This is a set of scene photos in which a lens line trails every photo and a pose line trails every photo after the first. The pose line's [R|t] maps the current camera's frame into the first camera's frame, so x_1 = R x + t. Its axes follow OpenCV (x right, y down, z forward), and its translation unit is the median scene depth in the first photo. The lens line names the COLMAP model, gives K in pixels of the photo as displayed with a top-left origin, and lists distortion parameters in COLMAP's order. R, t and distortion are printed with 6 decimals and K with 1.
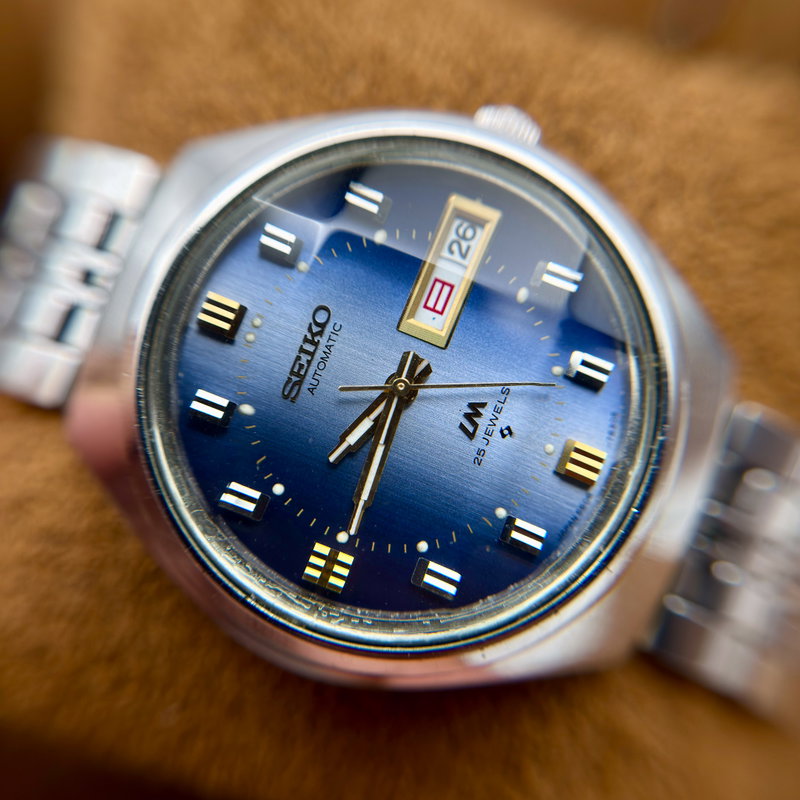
lens RADIAL K [[915.7, 0, 379.4], [0, 915.7, 412.0], [0, 0, 1]] dist [0.770775, -0.001633]
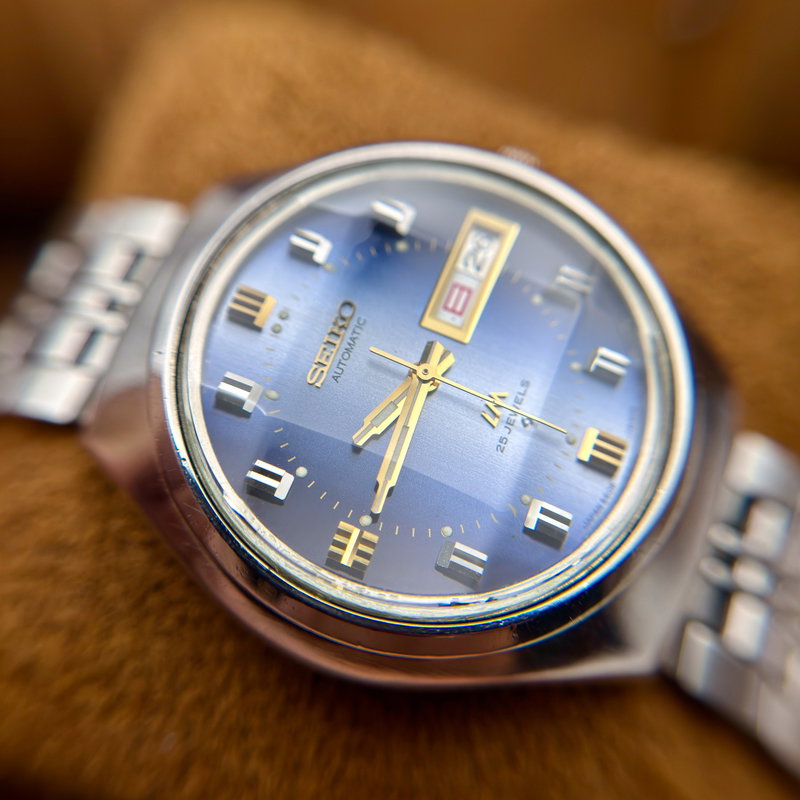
lens RADIAL K [[915.7, 0, 379.4], [0, 915.7, 412.0], [0, 0, 1]] dist [0.770775, -0.001633]
pose [[0.997855, 0.022455, 0.061491, -0.086638], [-0.006980, 0.970470, -0.241120, 0.254907], [-0.065090, 0.240174, 0.968545, 0.021619]]
